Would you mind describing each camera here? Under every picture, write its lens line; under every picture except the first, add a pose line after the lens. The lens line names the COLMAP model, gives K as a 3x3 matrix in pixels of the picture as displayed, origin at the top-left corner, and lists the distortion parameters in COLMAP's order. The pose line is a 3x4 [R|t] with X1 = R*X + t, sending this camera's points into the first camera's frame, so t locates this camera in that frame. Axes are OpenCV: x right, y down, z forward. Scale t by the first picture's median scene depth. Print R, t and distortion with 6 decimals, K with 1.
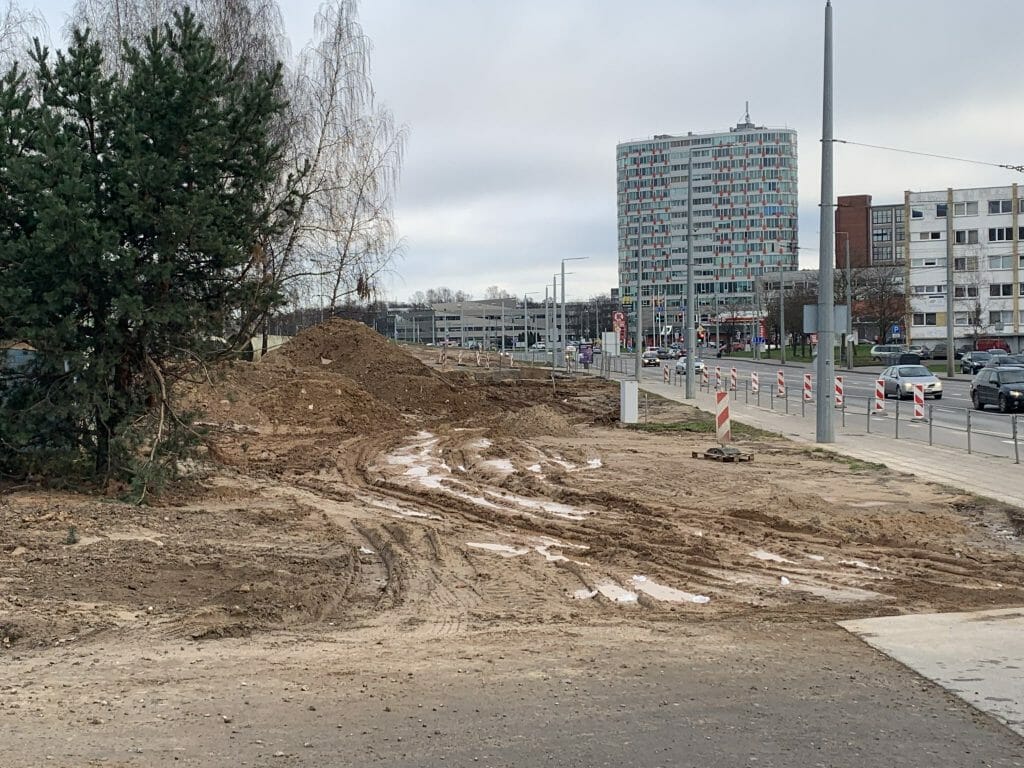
lens RADIAL K [[1336.5, 0, 512.0], [0, 1336.5, 384.0], [0, 0, 1]] dist [-0.007867, -0.013455]
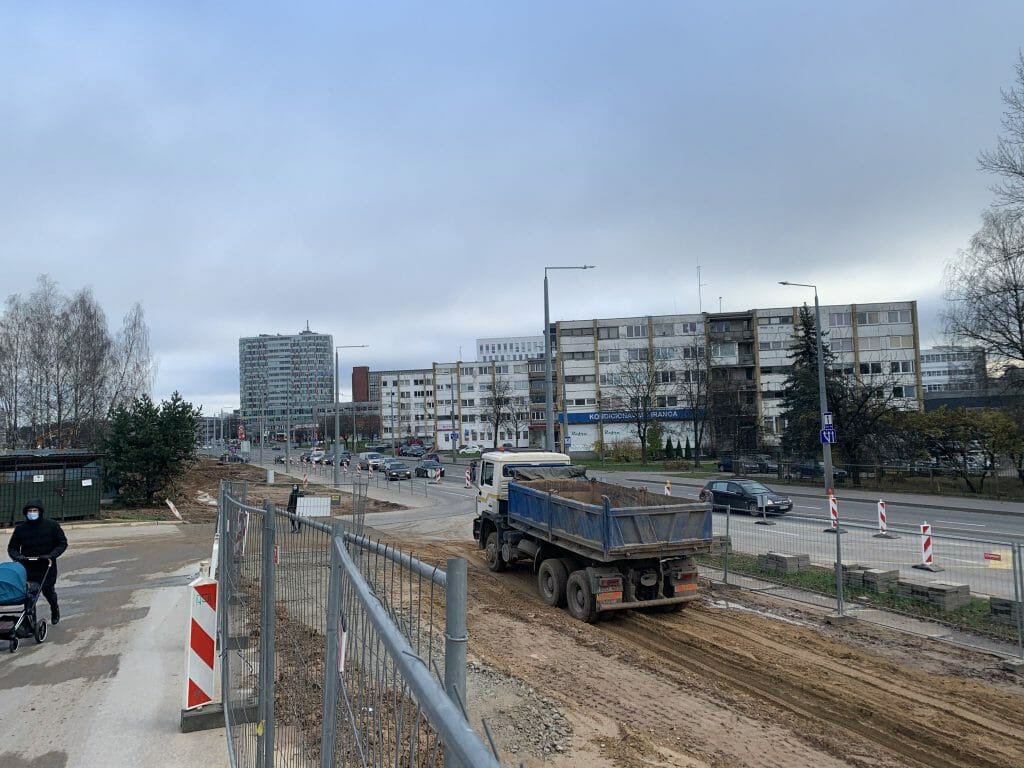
lens RADIAL K [[715.3, 0, 512.0], [0, 715.3, 384.0], [0, 0, 1]] dist [0.034135, -0.065411]
pose [[0.899749, 0.008370, 0.436328, -0.021192], [0.034389, 0.995347, -0.090007, -0.005014], [-0.435051, 0.095988, 0.895275, -0.111482]]
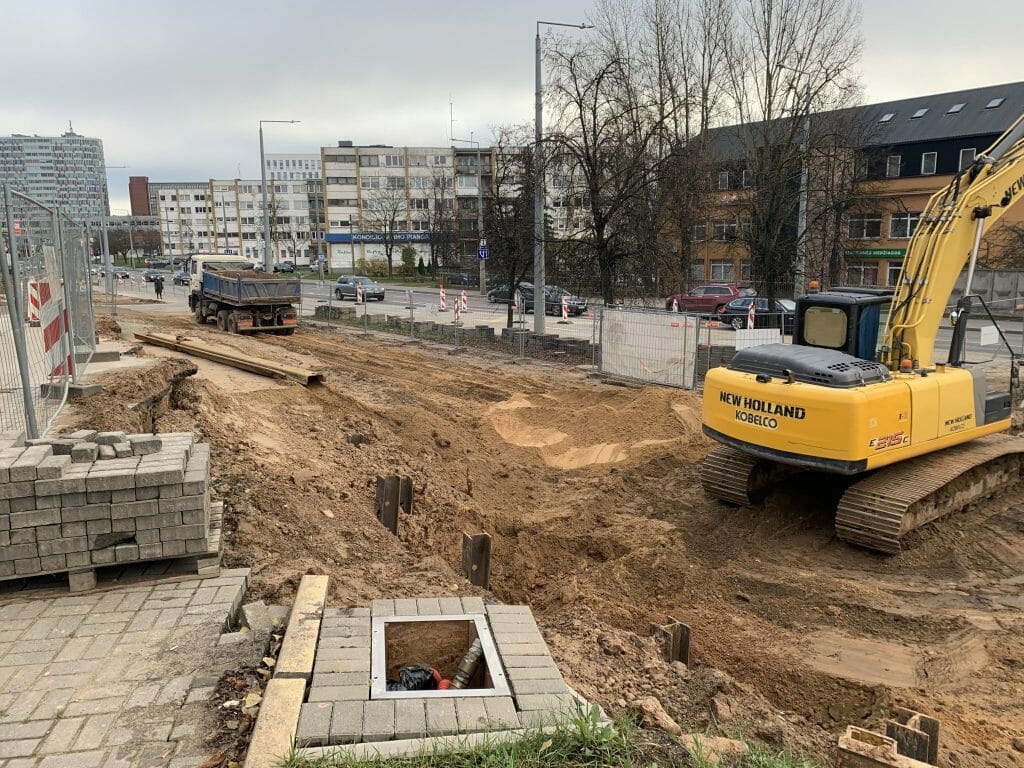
lens RADIAL K [[750.2, 0, 512.0], [0, 750.2, 384.0], [0, 0, 1]] dist [-0.002802, -0.008383]
pose [[0.773050, -0.111041, 0.624551, -0.036237], [0.018813, 0.988140, 0.152399, 0.000108], [-0.634066, -0.106062, 0.765971, -0.206702]]
